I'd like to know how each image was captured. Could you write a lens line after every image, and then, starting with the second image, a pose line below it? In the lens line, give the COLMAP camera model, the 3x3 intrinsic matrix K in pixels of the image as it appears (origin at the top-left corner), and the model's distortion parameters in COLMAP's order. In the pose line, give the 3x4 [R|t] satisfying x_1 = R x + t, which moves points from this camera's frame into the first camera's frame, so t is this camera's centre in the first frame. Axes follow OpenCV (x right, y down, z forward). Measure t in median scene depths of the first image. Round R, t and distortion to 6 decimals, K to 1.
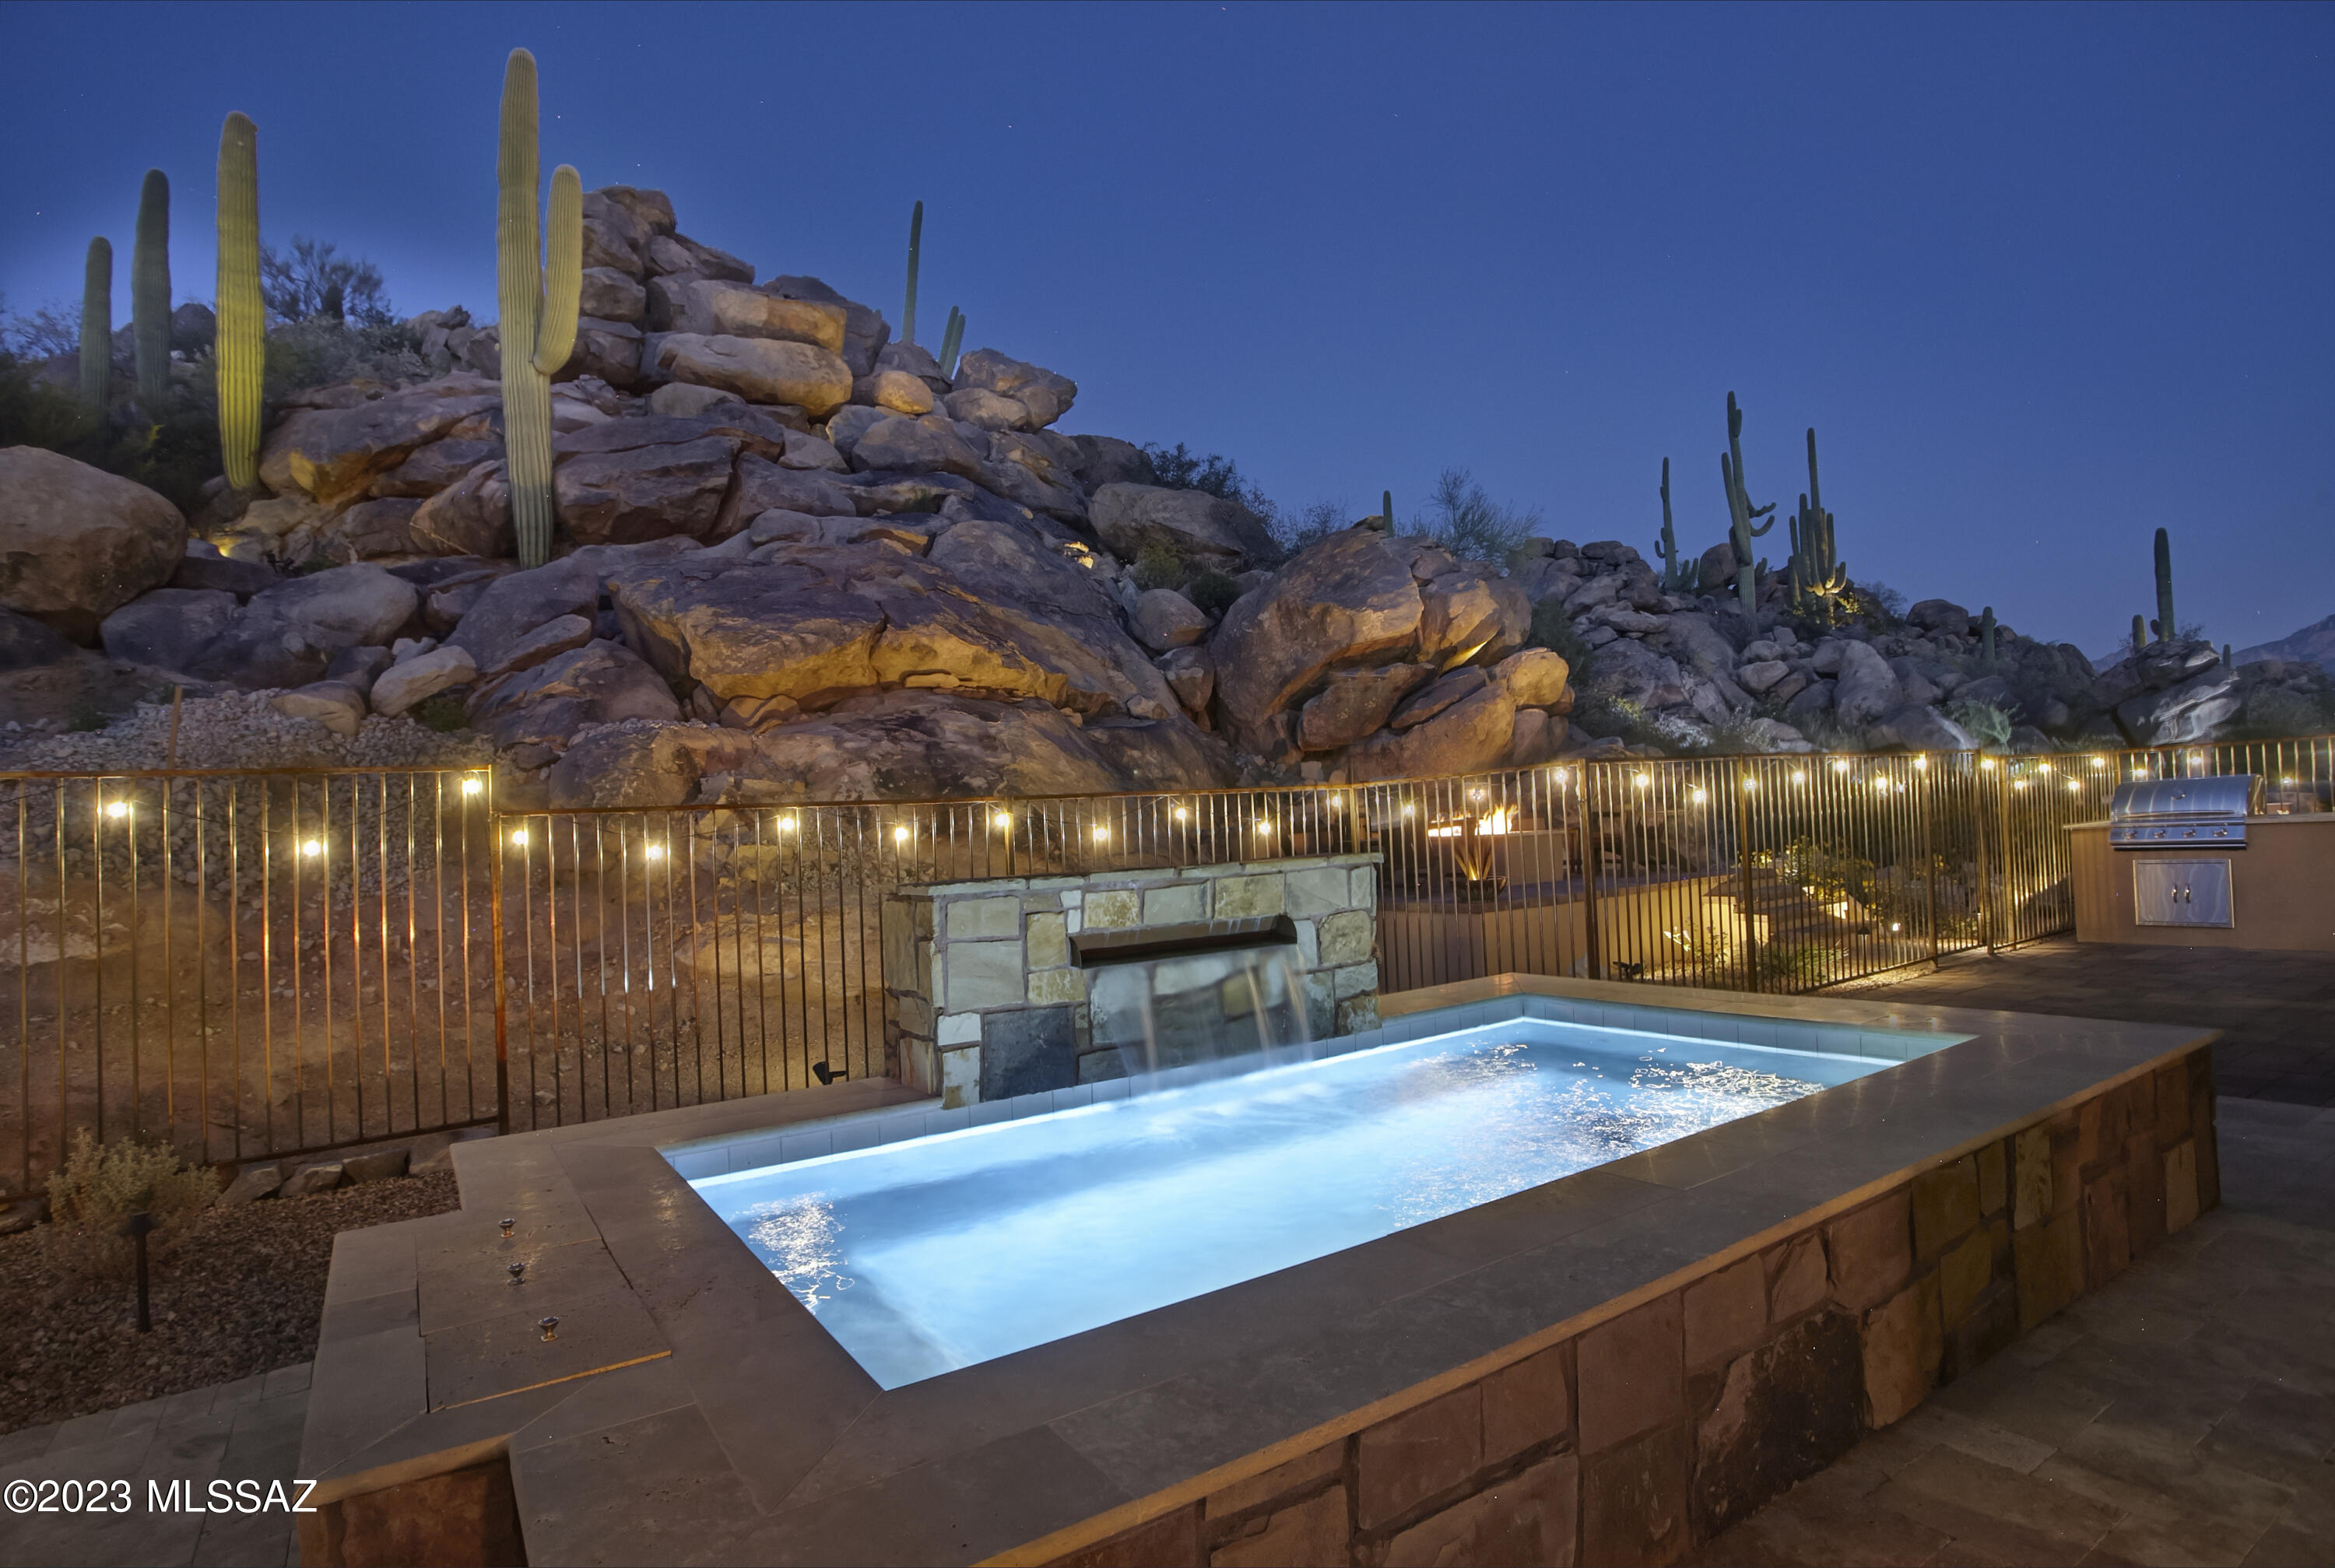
lens RADIAL K [[1205.3, 0, 1172.6], [0, 1205.3, 779.3], [0, 0, 1]] dist [-0.037650, 0.020402]
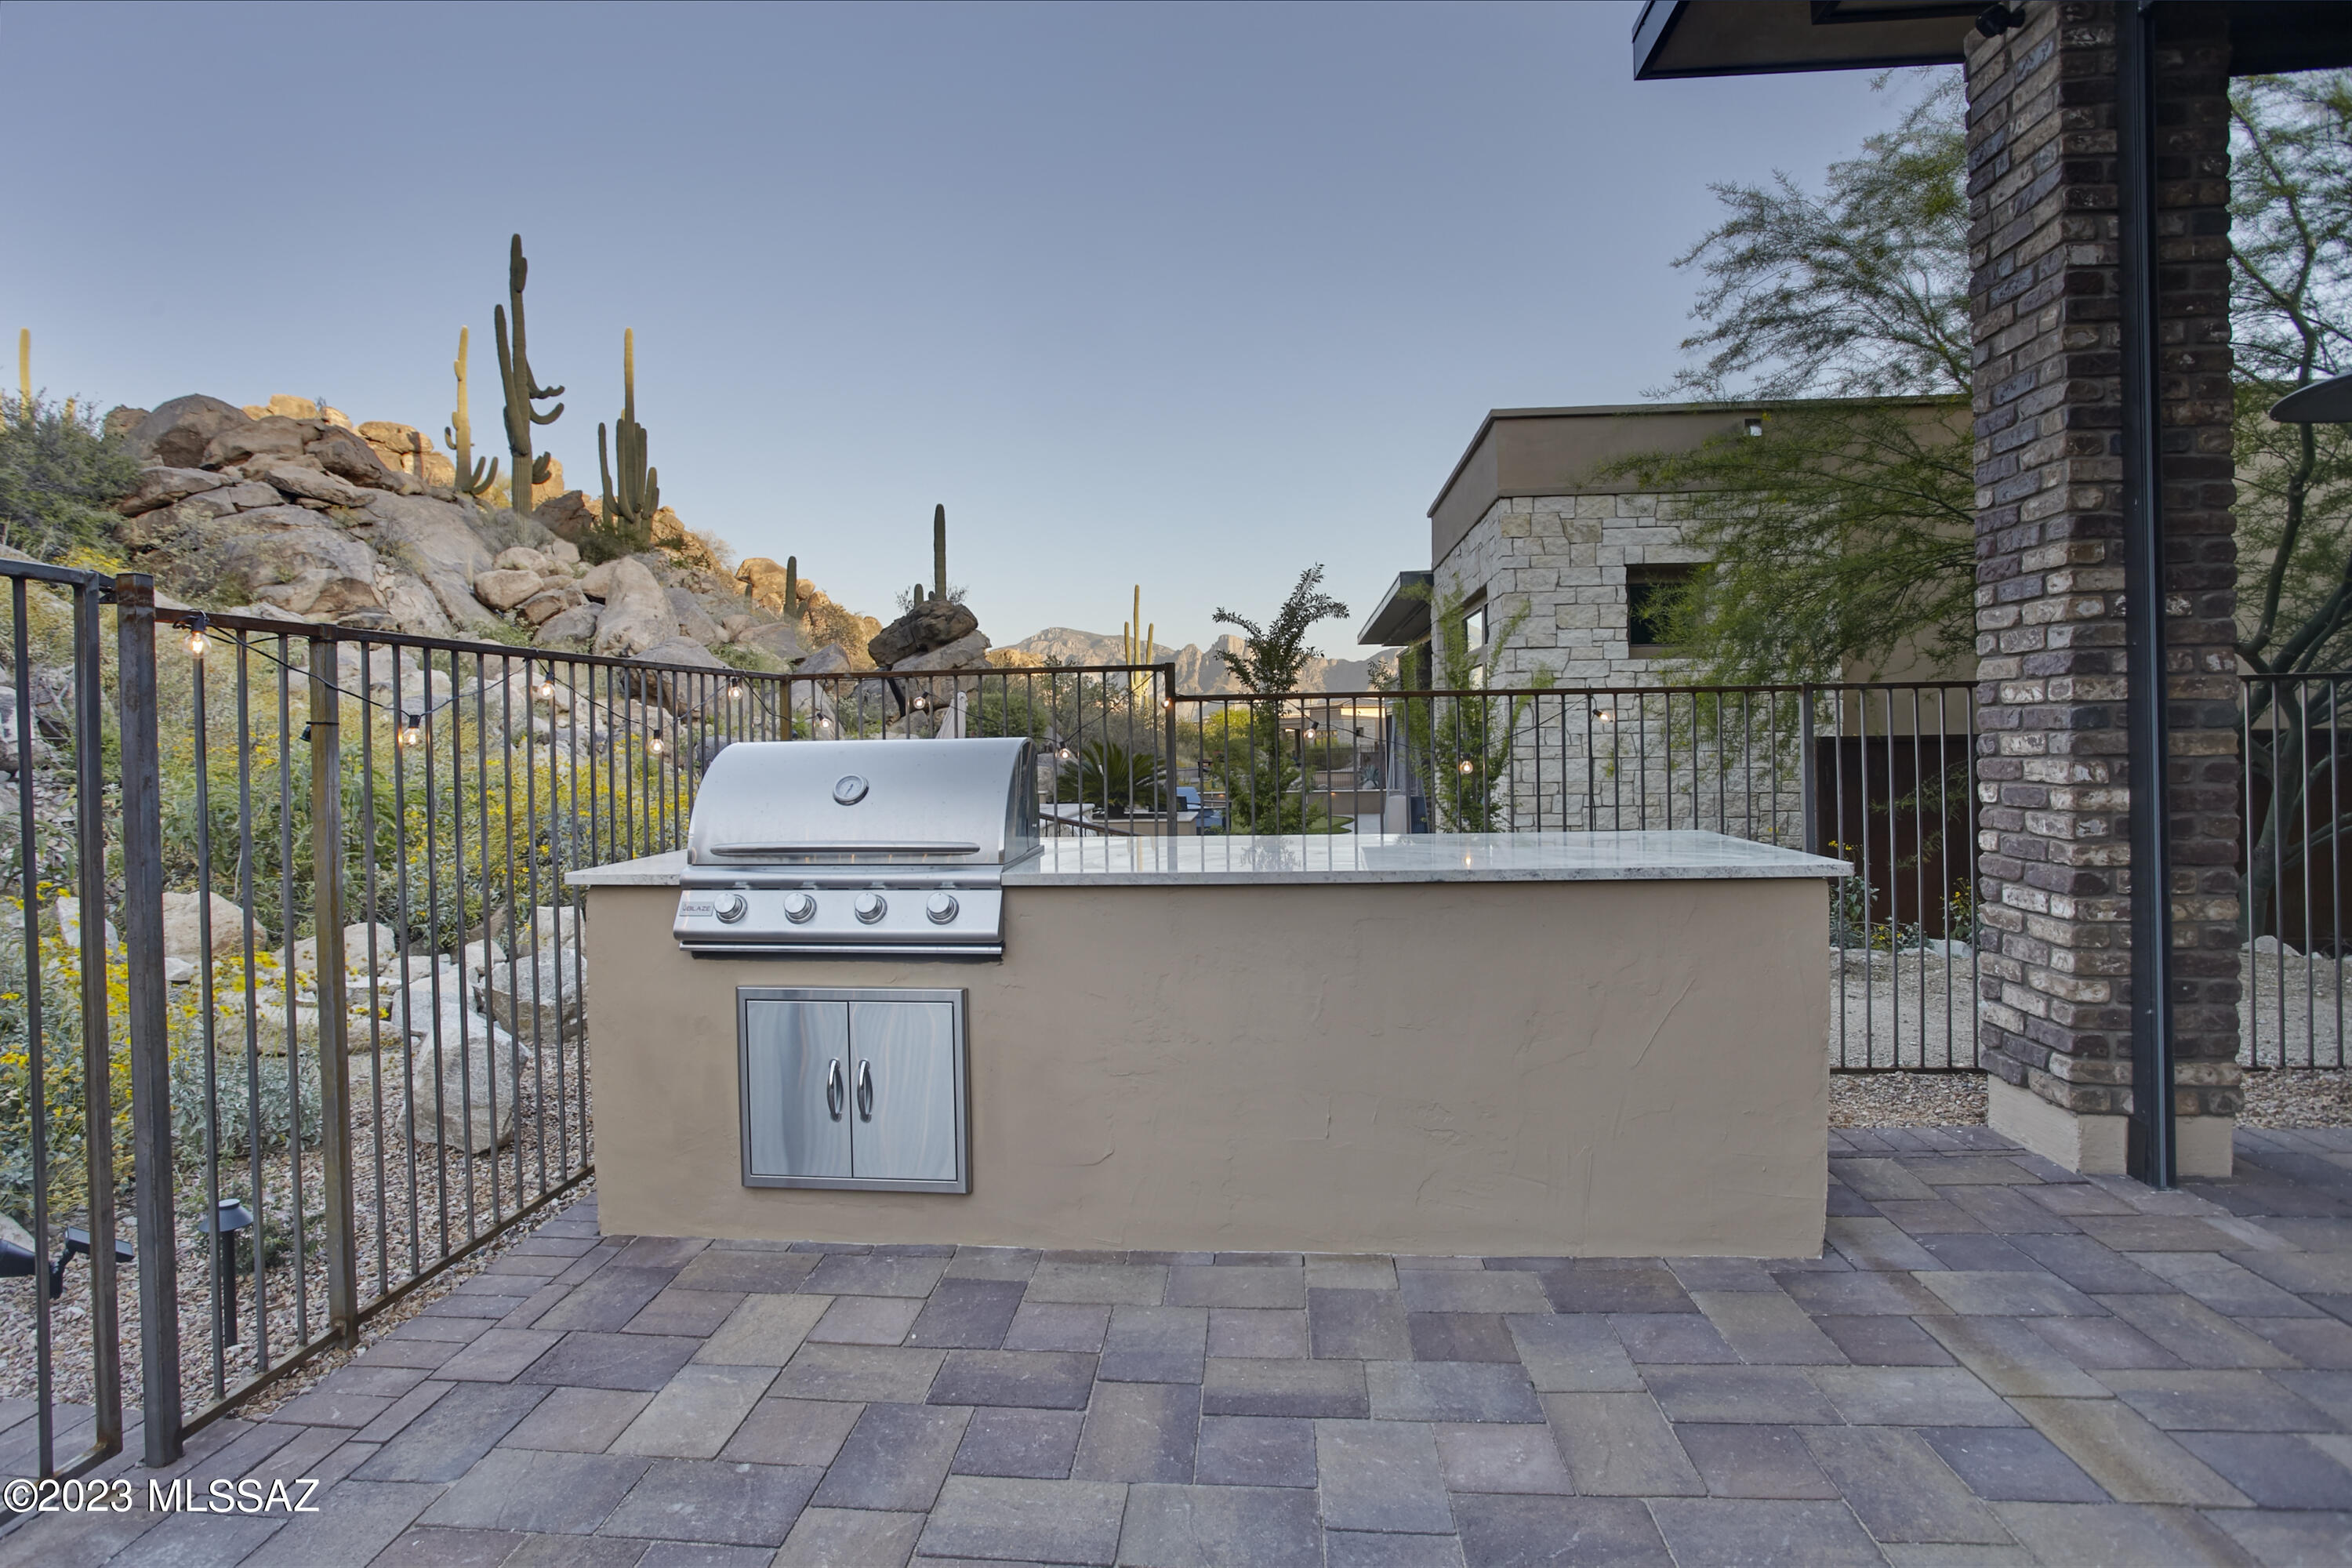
lens RADIAL K [[1195.0, 0, 1171.1], [0, 1195.0, 746.2], [0, 0, 1]] dist [-0.029735, 0.000291]
pose [[0.631495, 0.034635, 0.774606, 0.172704], [-0.043244, 0.999020, -0.009414, 0.000913], [-0.774173, -0.027552, 0.632374, 0.193427]]
